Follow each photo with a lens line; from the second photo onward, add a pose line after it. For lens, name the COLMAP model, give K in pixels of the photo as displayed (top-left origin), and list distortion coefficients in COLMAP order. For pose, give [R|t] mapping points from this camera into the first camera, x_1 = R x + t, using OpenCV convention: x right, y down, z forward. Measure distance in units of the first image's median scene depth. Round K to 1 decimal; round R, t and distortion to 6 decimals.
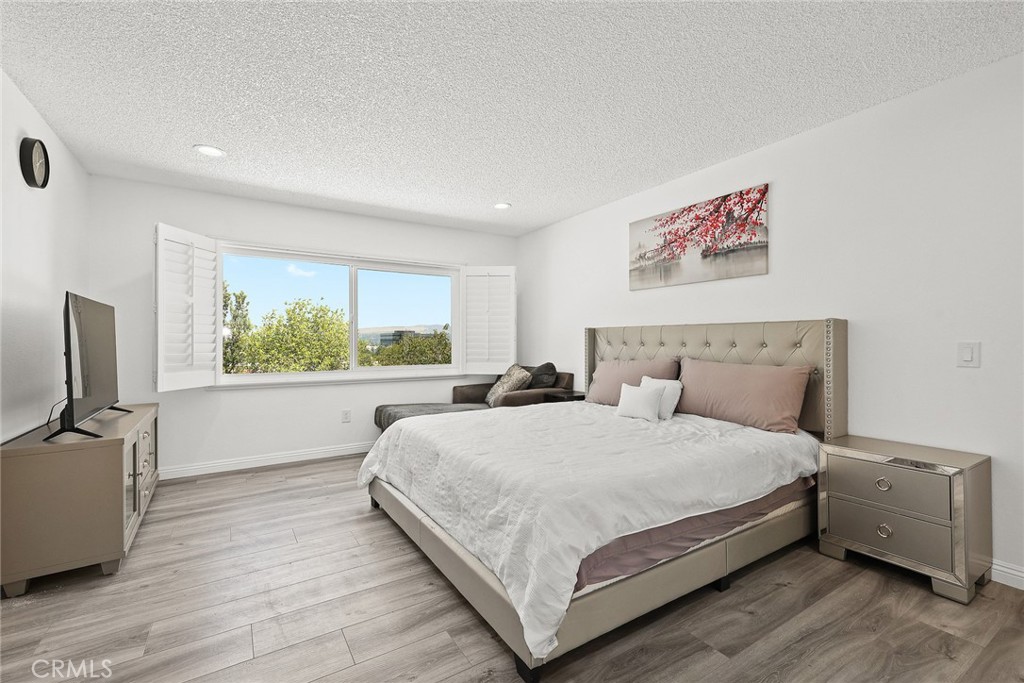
lens RADIAL K [[445.9, 0, 512.9], [0, 445.9, 340.4], [0, 0, 1]] dist [0.012717, 0.000054]
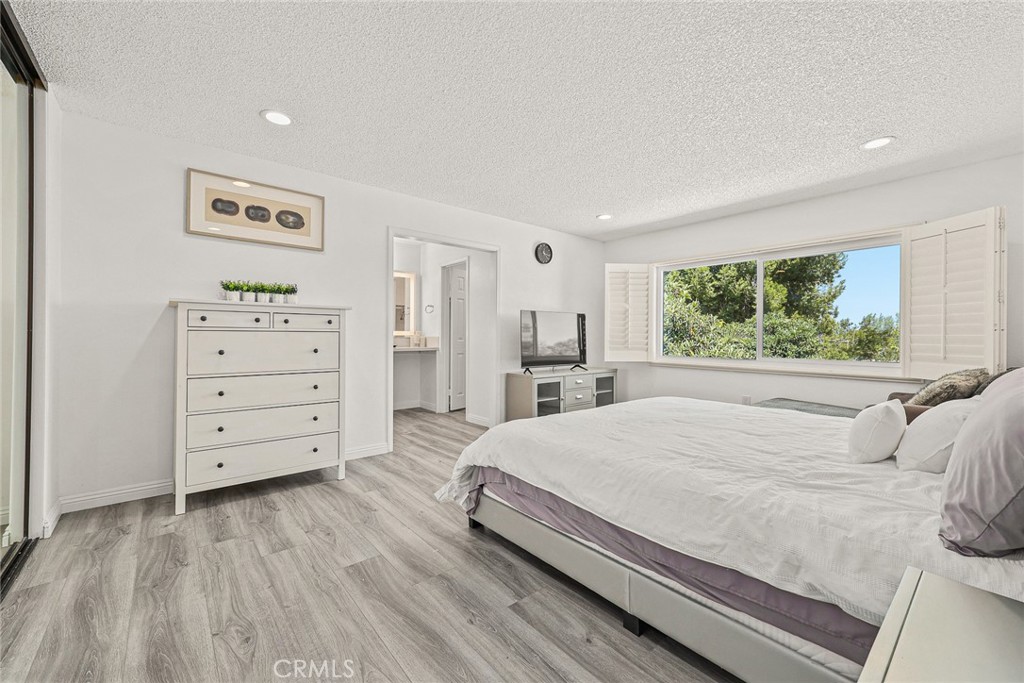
lens RADIAL K [[416.9, 0, 511.2], [0, 416.9, 335.8], [0, 0, 1]] dist [0.001619, 0.000783]
pose [[0.123833, 0.003834, -0.992296, 0.718633], [-0.001846, 0.999992, 0.003633, 0.010931], [0.992301, 0.001381, 0.123839, 0.415575]]
